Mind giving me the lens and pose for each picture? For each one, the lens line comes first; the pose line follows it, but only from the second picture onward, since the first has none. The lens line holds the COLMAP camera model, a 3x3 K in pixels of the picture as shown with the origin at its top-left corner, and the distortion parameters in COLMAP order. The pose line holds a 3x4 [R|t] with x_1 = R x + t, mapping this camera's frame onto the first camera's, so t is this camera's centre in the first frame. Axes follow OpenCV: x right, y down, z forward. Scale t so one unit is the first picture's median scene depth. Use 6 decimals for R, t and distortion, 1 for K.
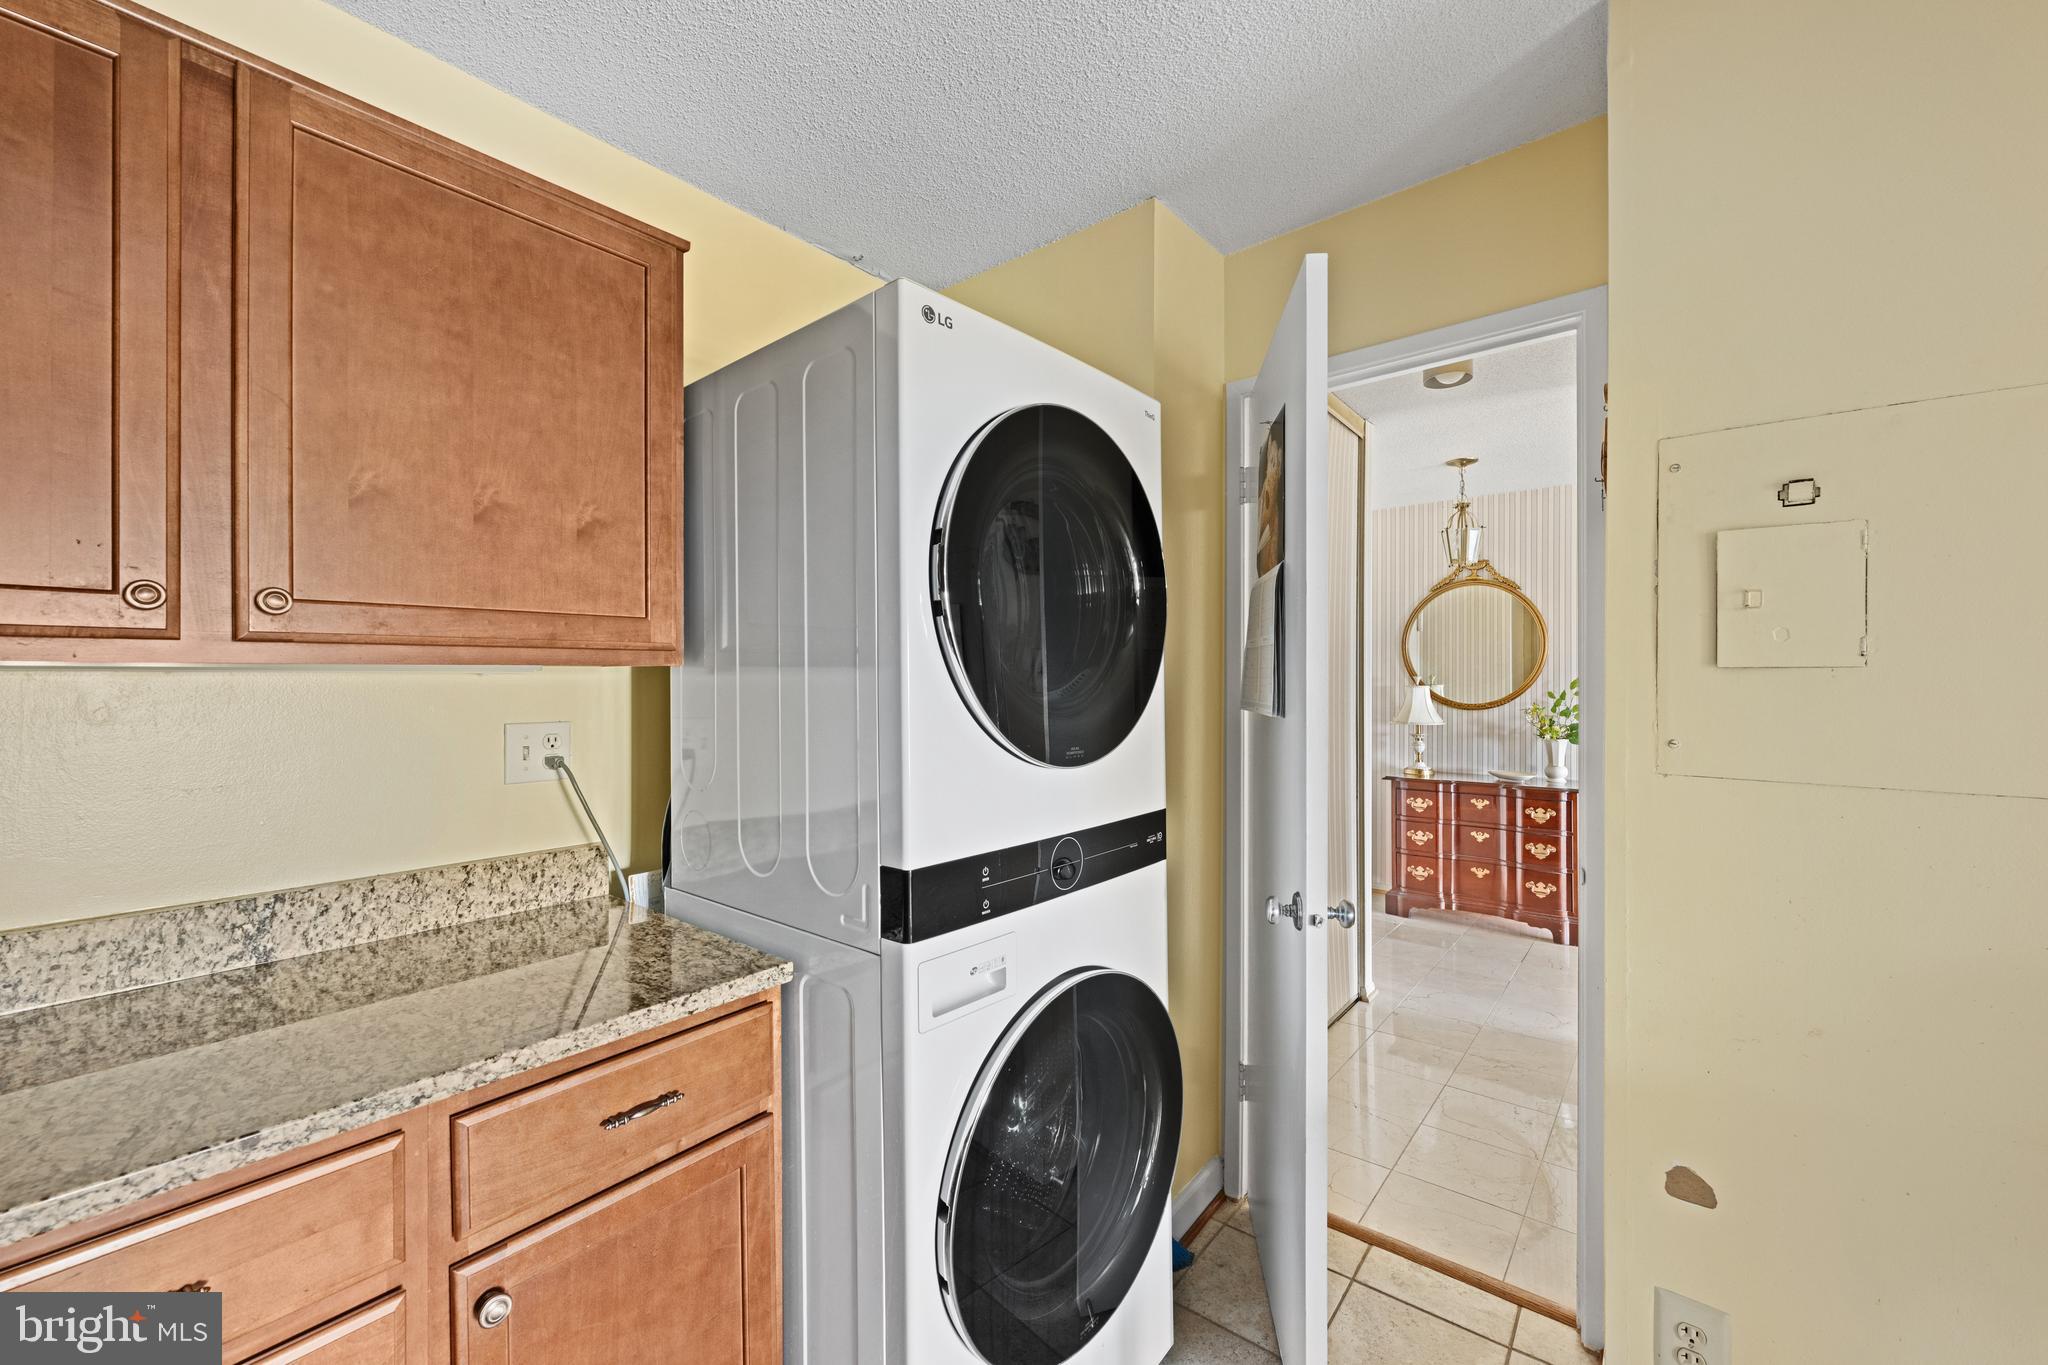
lens RADIAL K [[824.4, 0, 1026.7], [0, 824.4, 674.2], [0, 0, 1]] dist [0.001506, -0.000428]
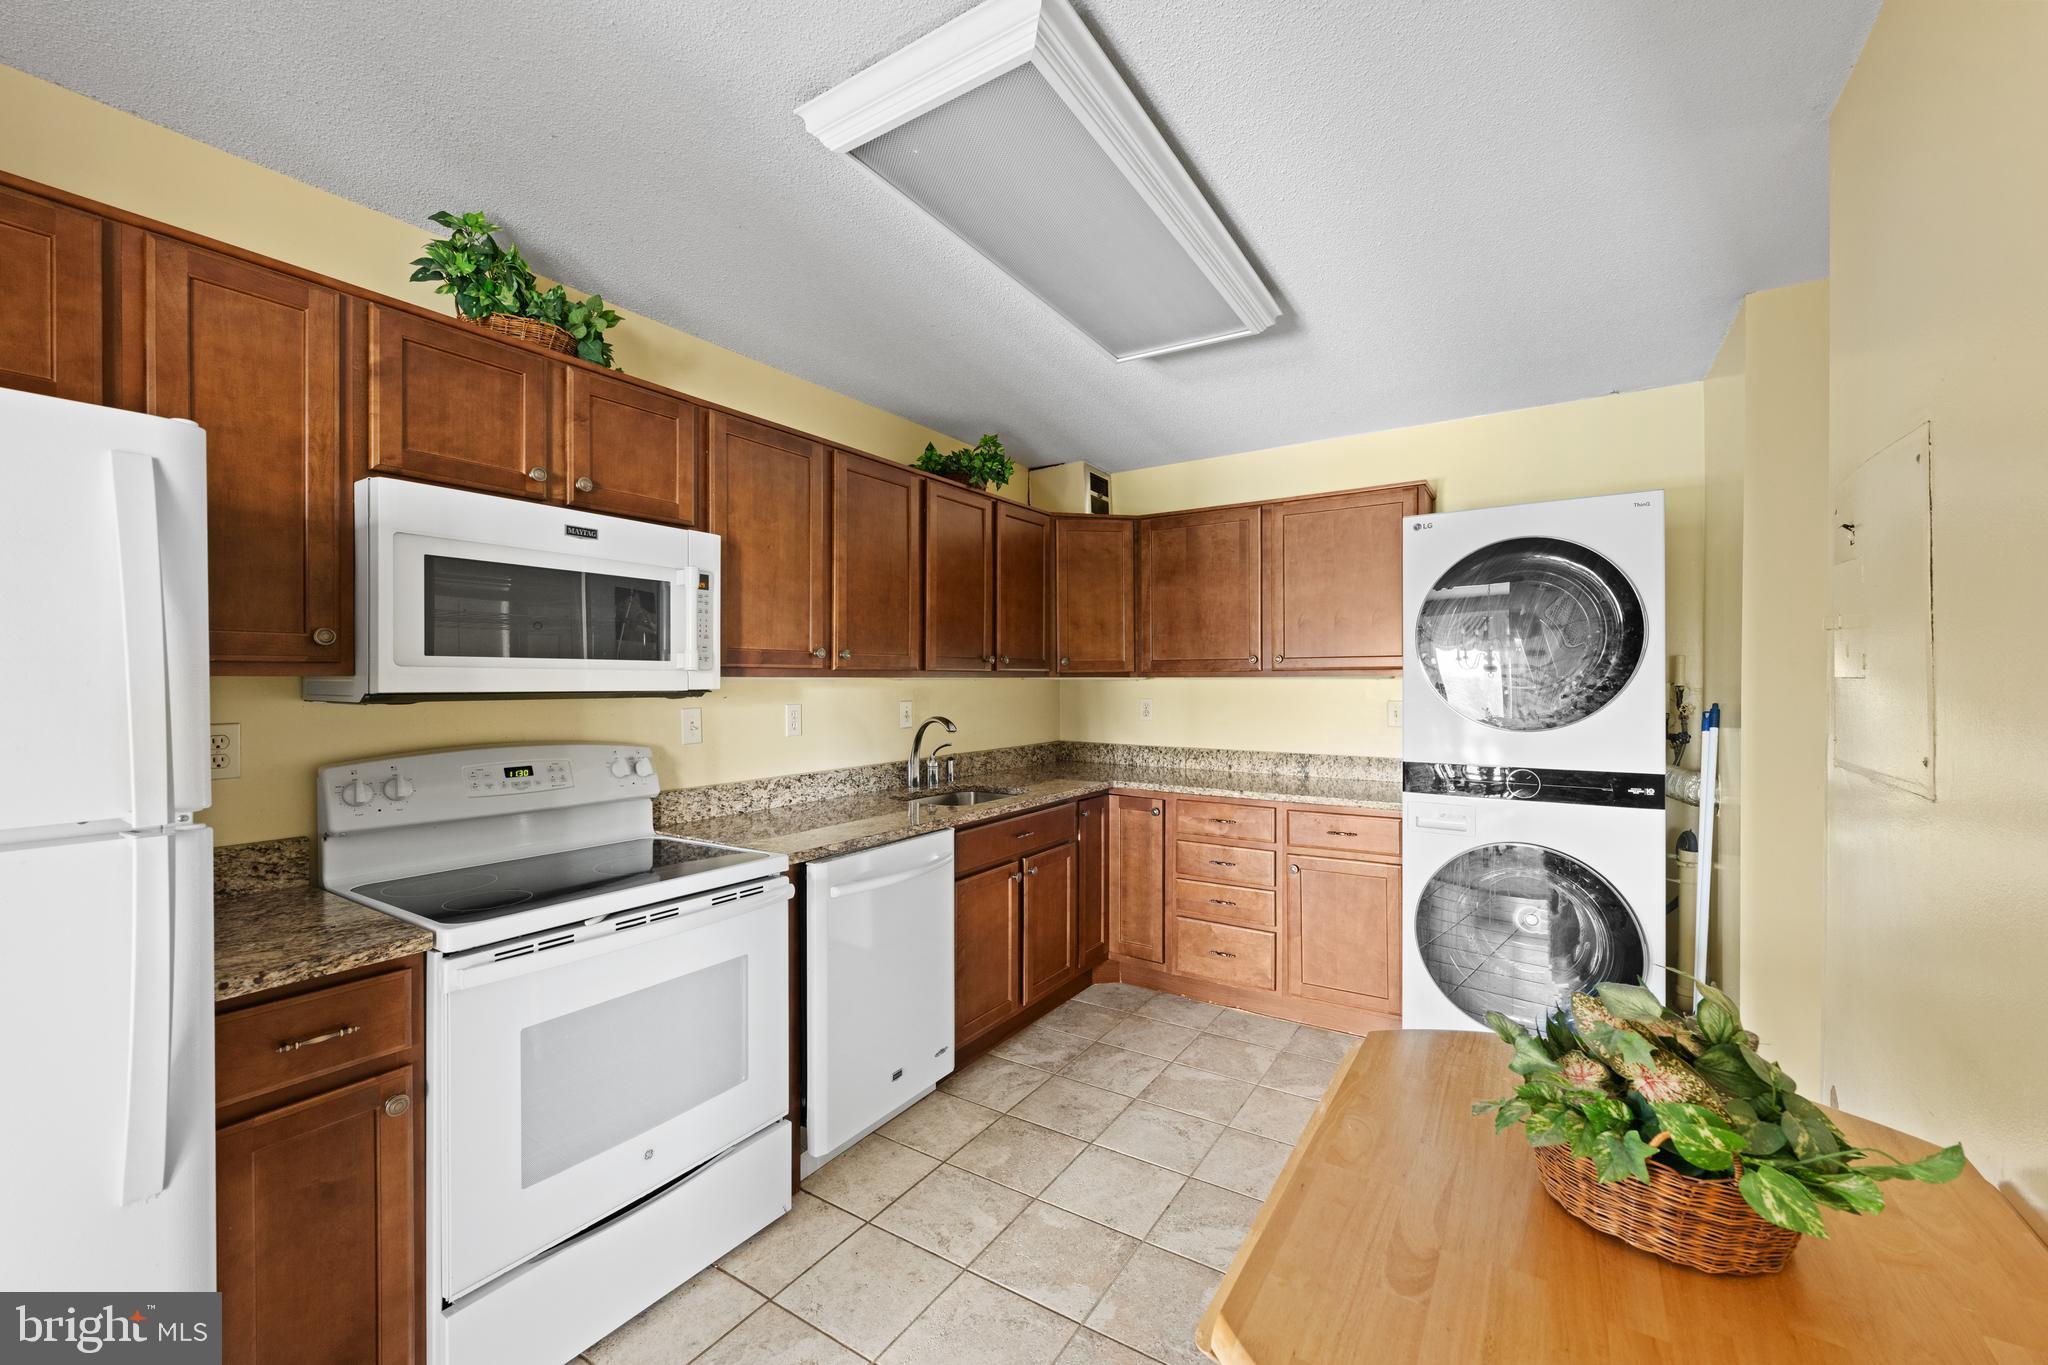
lens RADIAL K [[824.4, 0, 1021.6], [0, 824.4, 683.6], [0, 0, 1]] dist [0.001506, -0.000428]
pose [[0.108652, 0.006274, -0.994060, 1.944824], [0.004459, 0.999967, 0.006799, -0.012222], [0.994070, -0.005171, 0.108621, -0.348232]]
